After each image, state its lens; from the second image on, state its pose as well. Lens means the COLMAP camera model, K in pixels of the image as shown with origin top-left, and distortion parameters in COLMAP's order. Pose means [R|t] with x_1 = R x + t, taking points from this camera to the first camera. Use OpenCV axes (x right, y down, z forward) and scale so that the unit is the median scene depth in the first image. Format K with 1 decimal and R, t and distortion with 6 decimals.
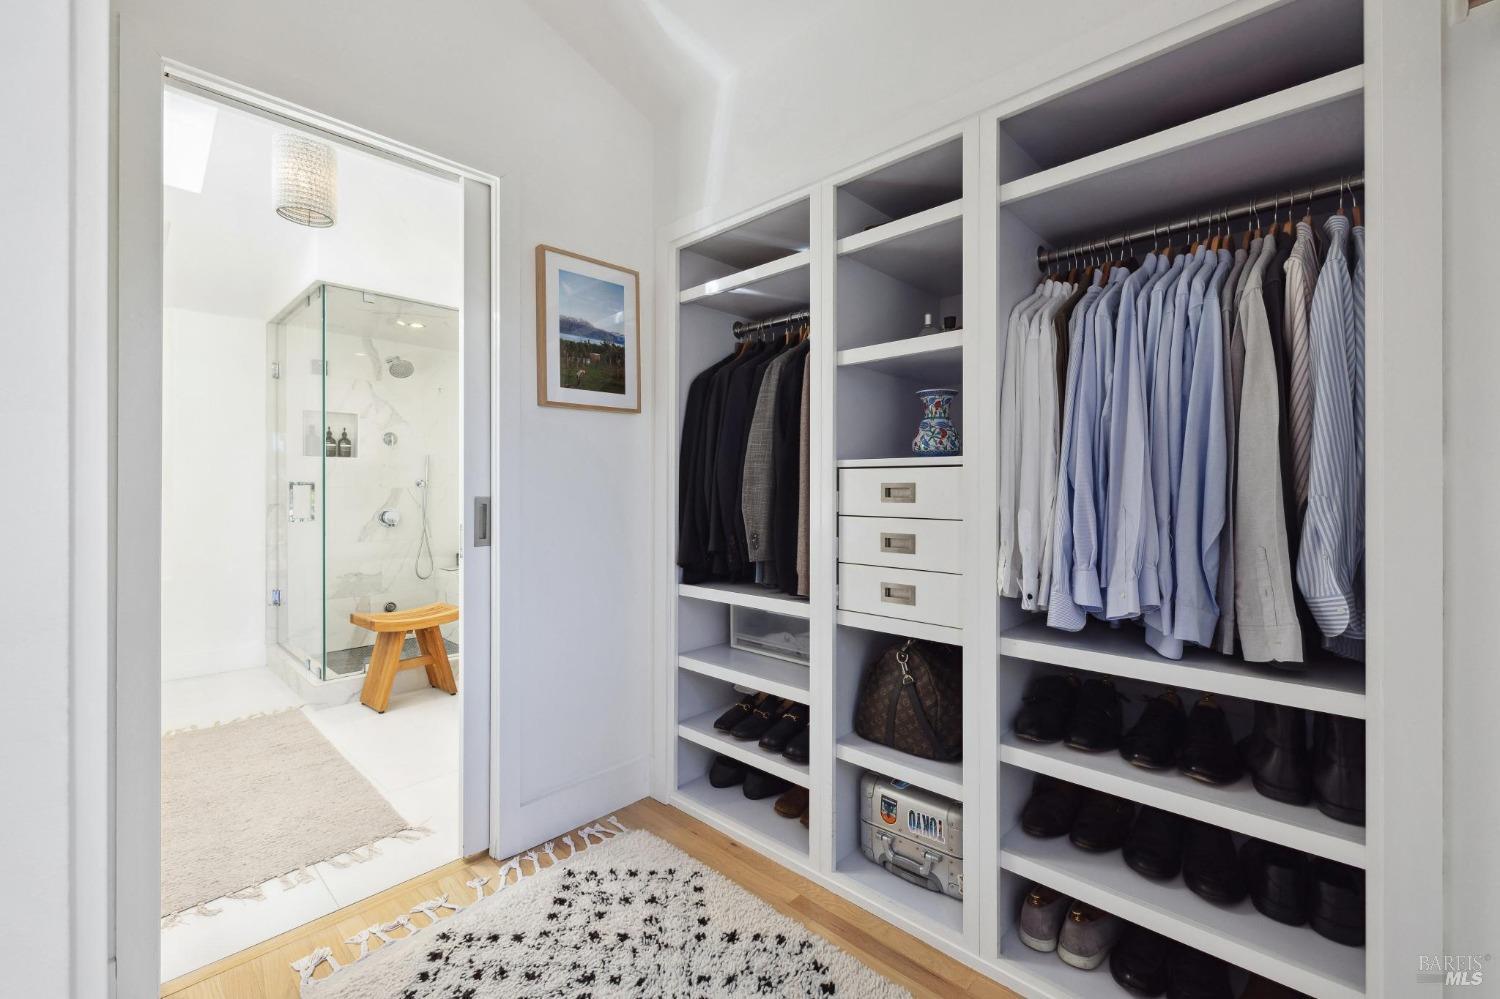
lens RADIAL K [[639.8, 0, 743.0], [0, 639.8, 491.9], [0, 0, 1]] dist [-0.000482, -0.000015]
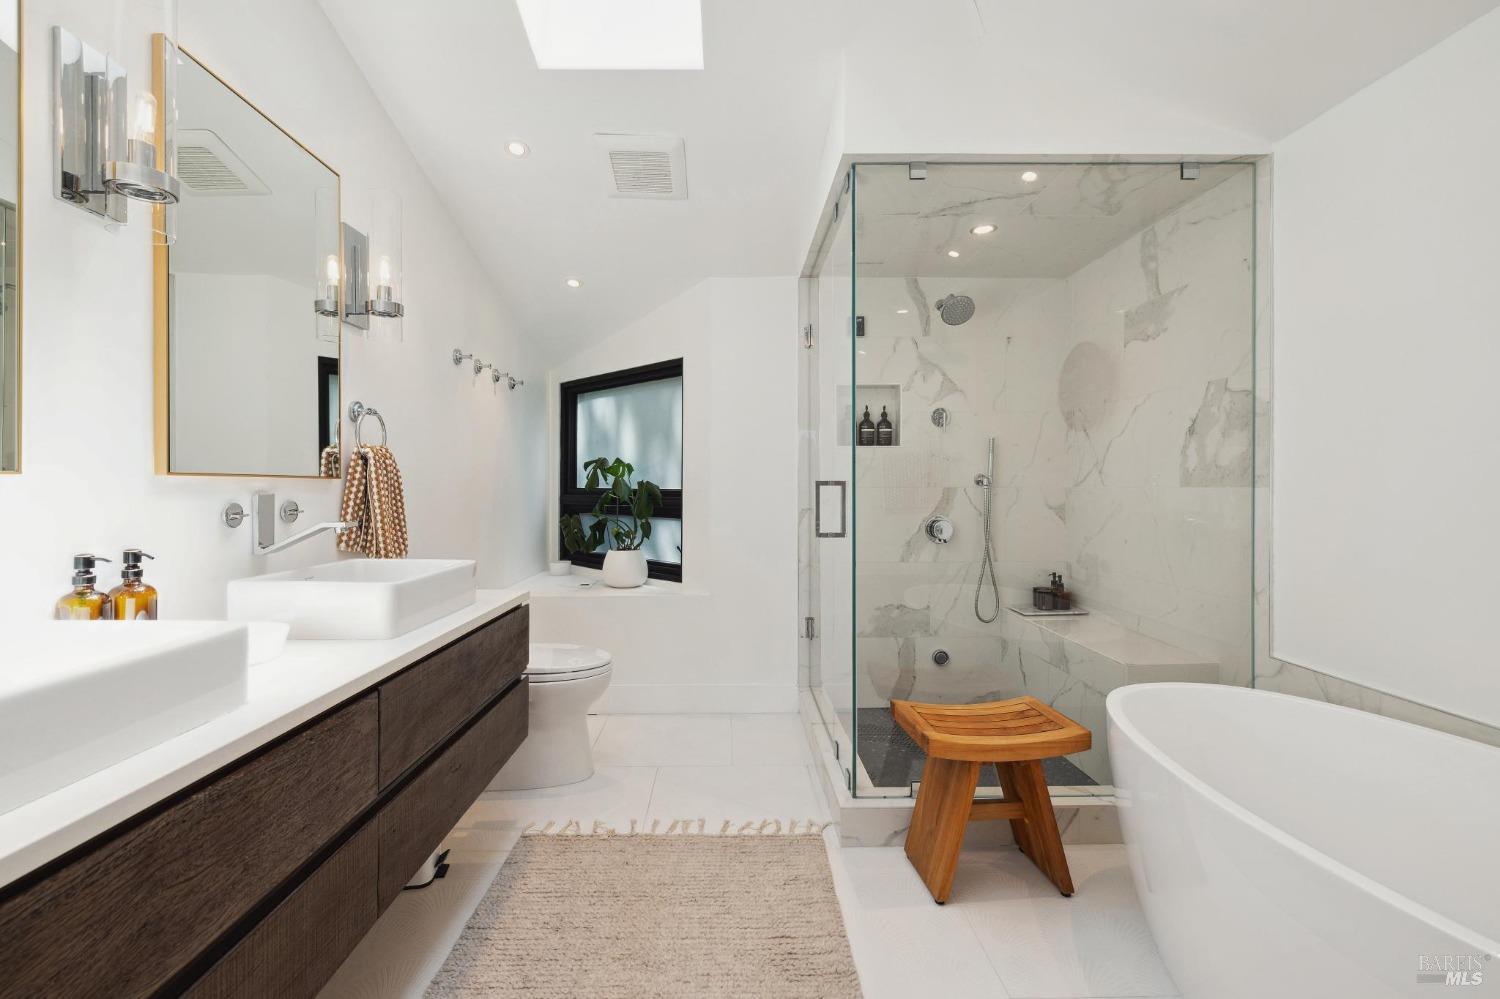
lens RADIAL K [[639.8, 0, 743.0], [0, 639.8, 491.9], [0, 0, 1]] dist [-0.000482, -0.000015]
pose [[0.712907, 0.011676, -0.701161, -0.232929], [0.003587, 0.999788, 0.020296, -0.017651], [0.701249, -0.016984, 0.712714, 0.377835]]
